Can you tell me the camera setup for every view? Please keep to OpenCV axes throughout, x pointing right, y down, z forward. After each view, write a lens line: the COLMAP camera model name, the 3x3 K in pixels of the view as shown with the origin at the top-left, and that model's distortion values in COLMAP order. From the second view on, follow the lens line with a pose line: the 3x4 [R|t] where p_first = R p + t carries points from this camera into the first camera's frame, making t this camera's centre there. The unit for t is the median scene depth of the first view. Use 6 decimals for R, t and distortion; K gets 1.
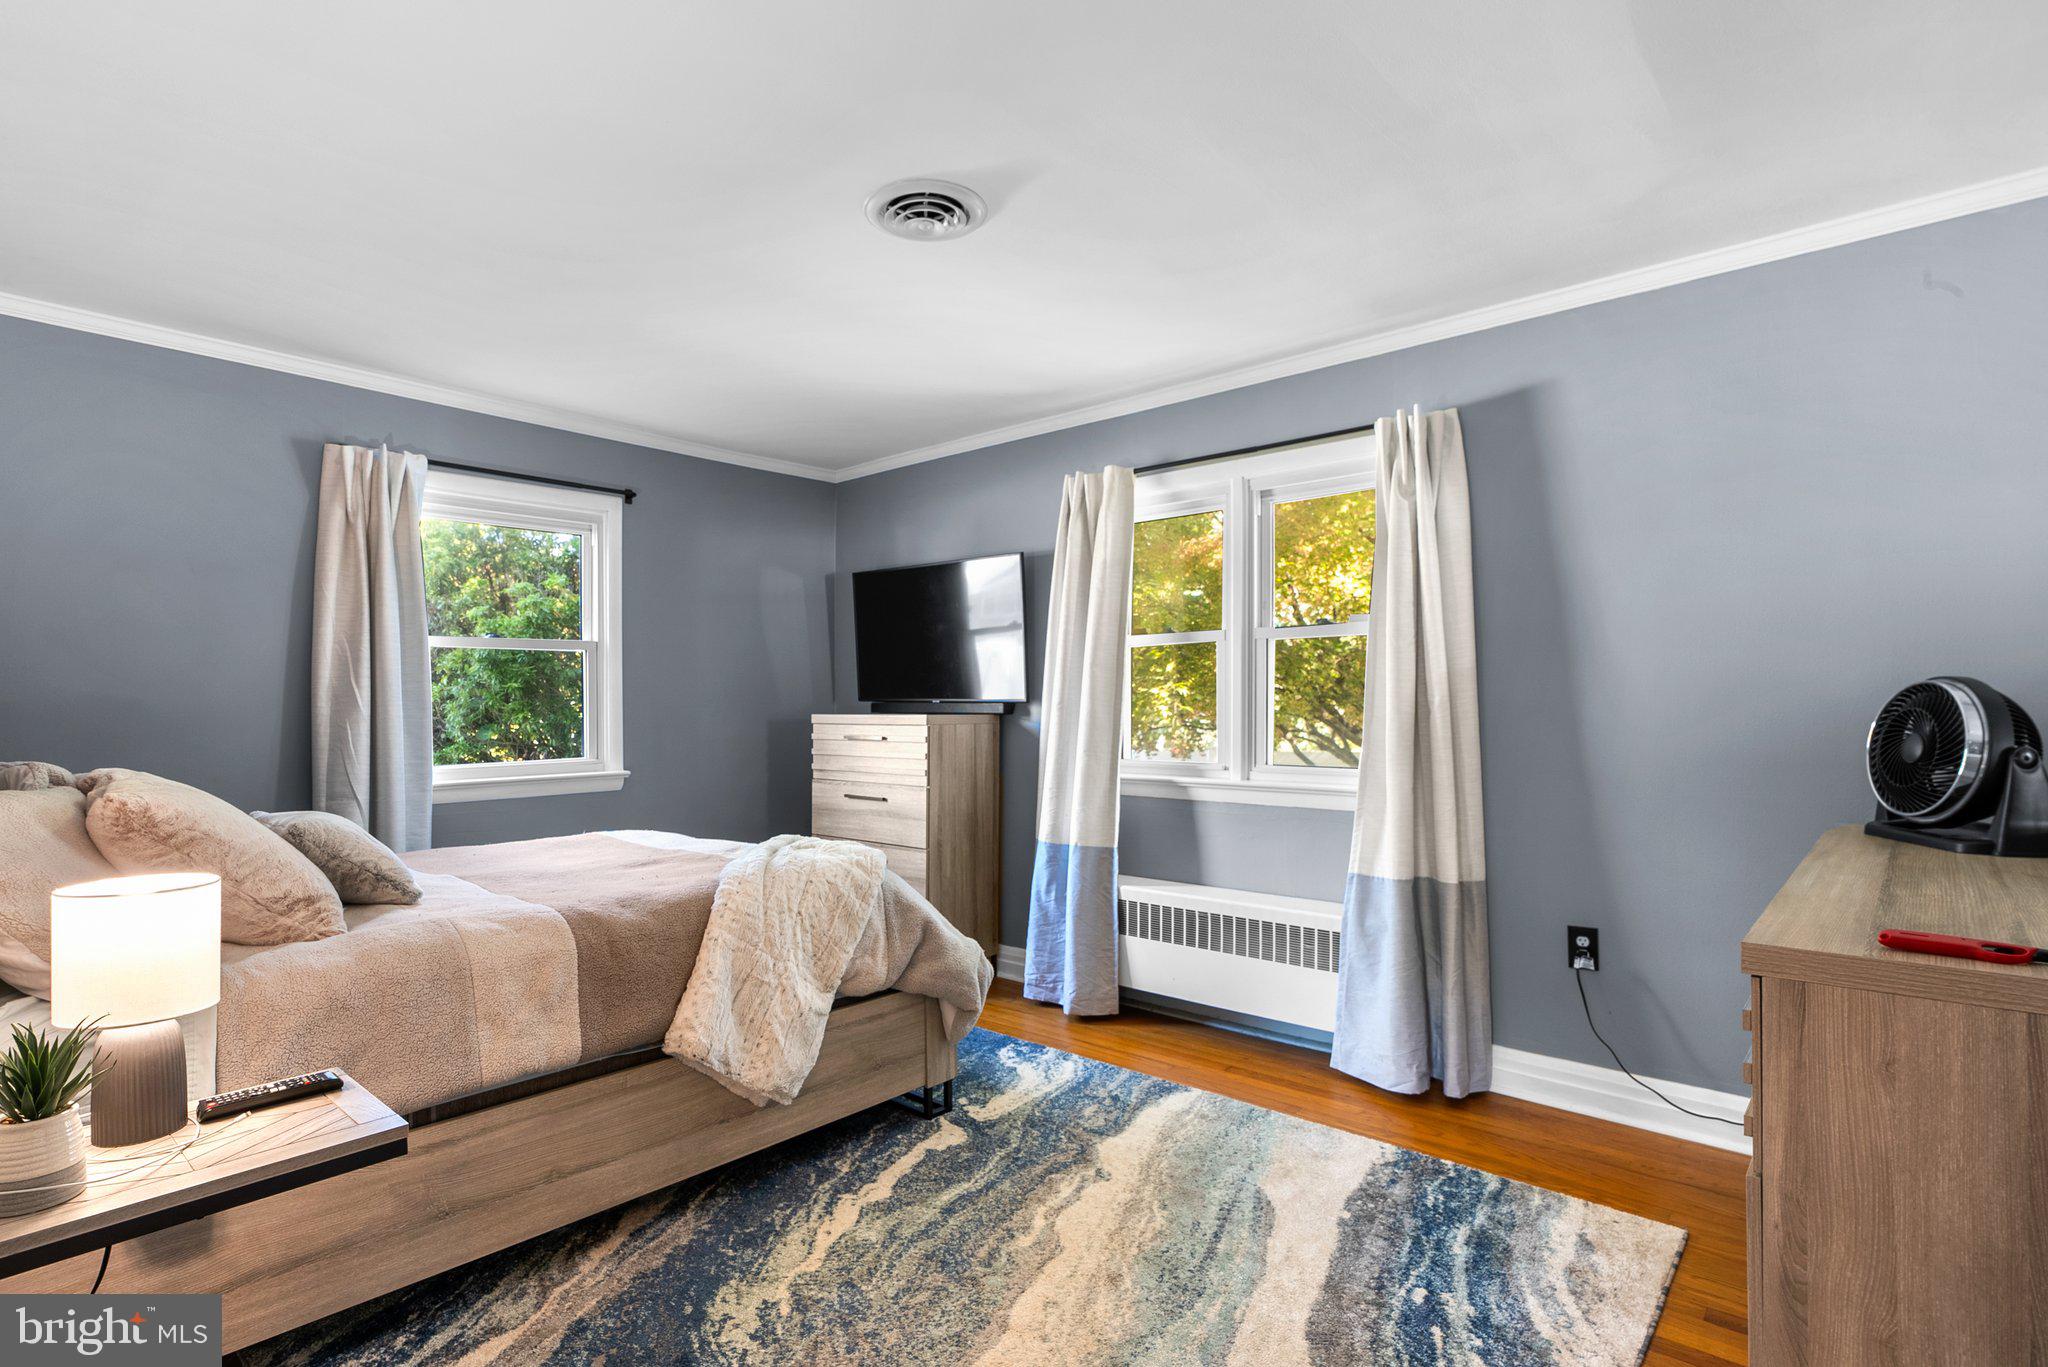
lens RADIAL K [[989.5, 0, 1019.1], [0, 989.5, 690.5], [0, 0, 1]] dist [-0.001833, 0.000025]
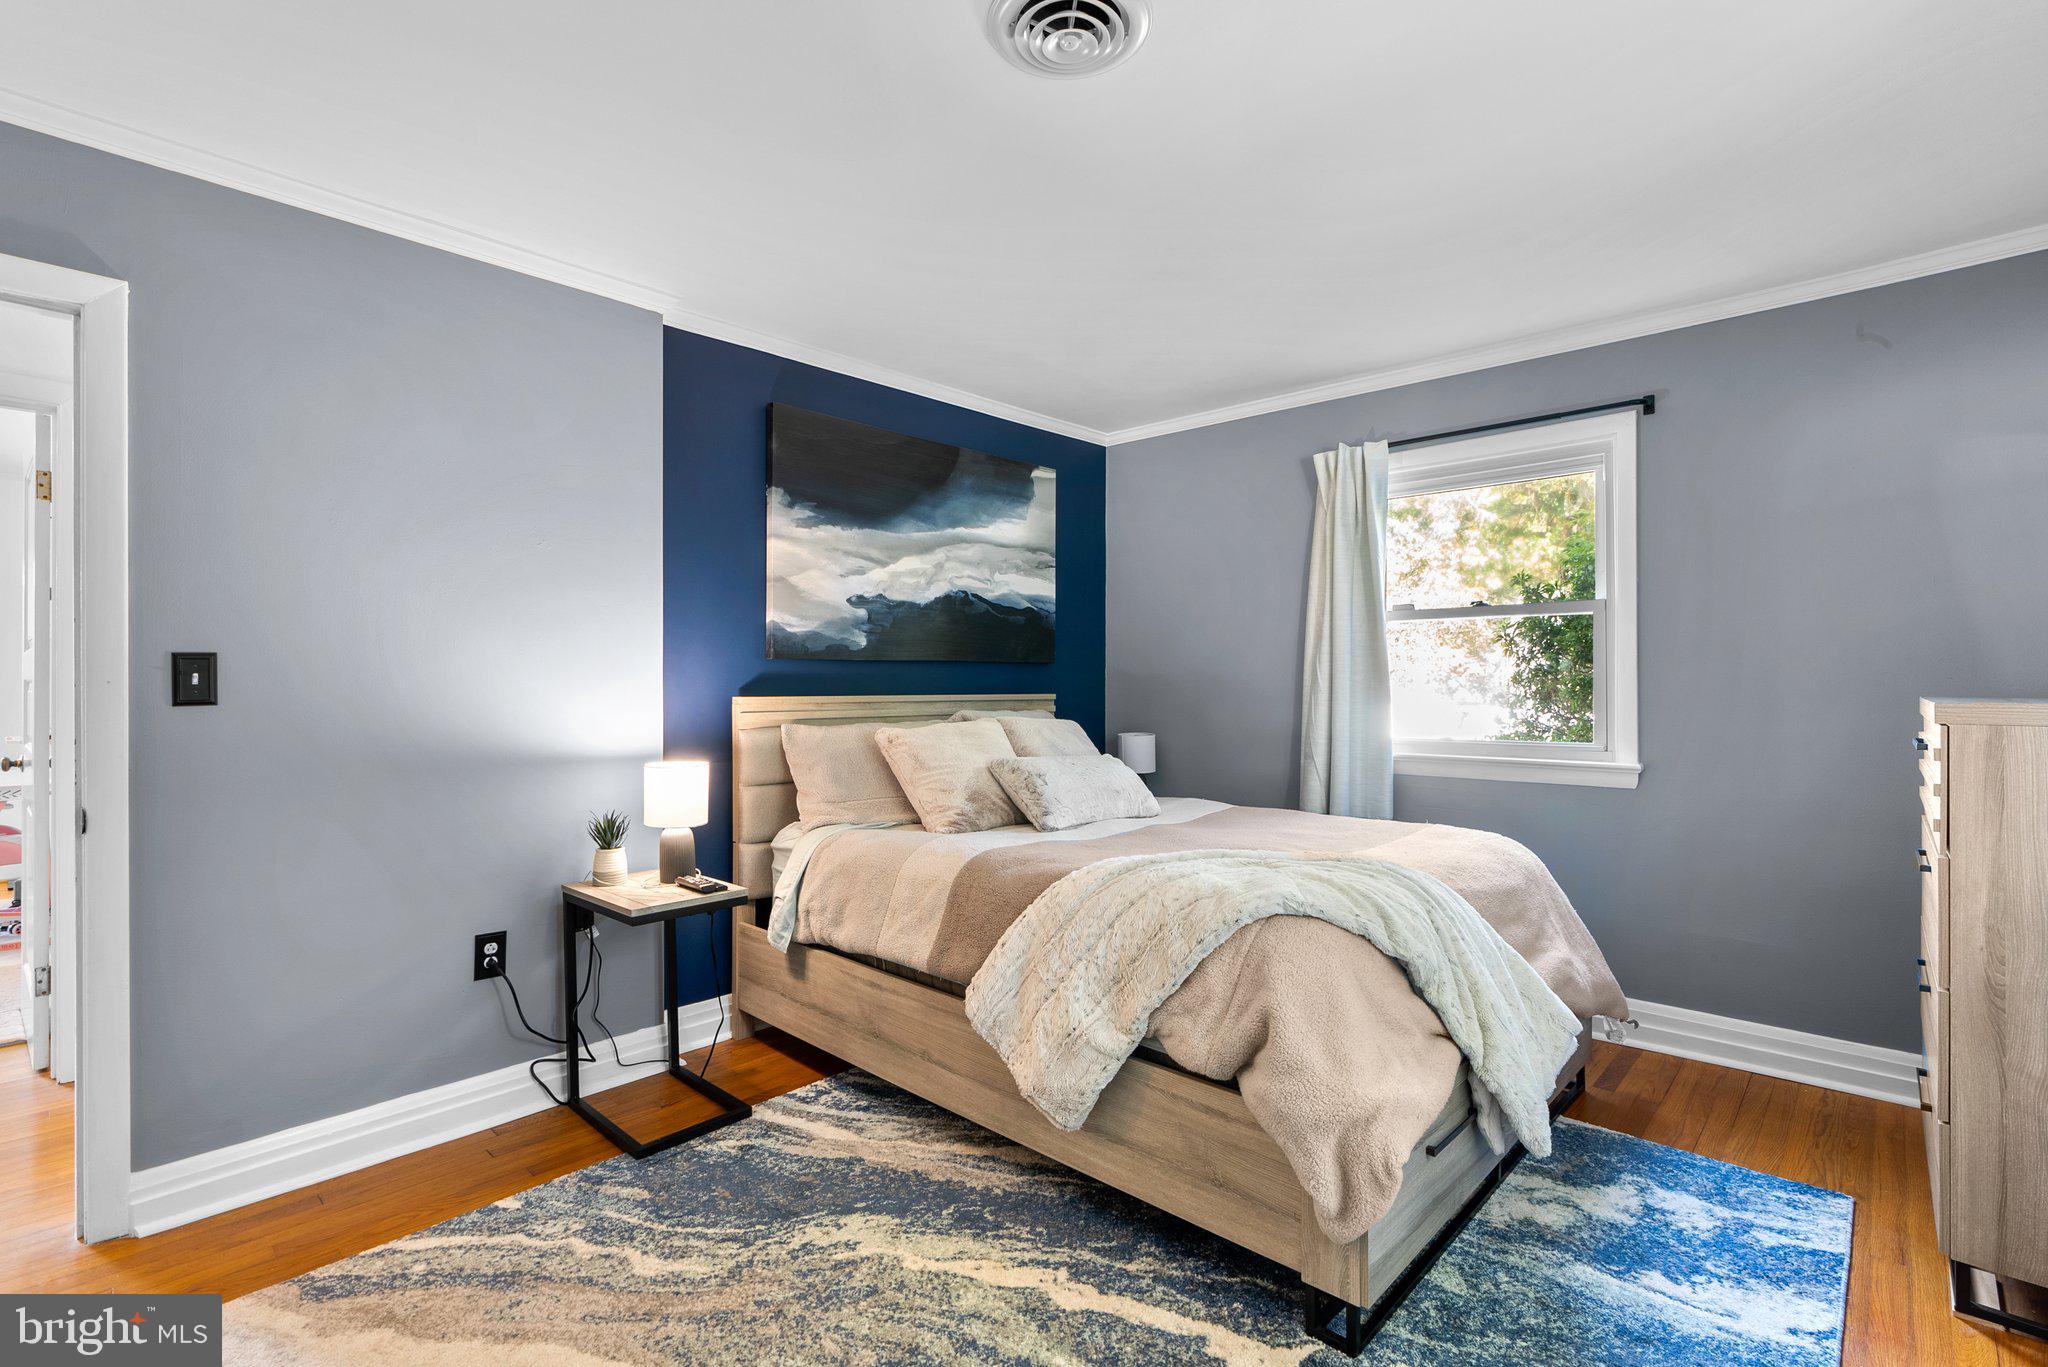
lens RADIAL K [[932.1, 0, 1018.5], [0, 932.1, 683.3], [0, 0, 1]] dist [-0.012027, 0.003907]
pose [[-0.019124, 0.002653, -0.999814, 0.650452], [0.009248, 0.999954, 0.002477, 0.019769], [0.999774, -0.009199, -0.019148, 1.071862]]
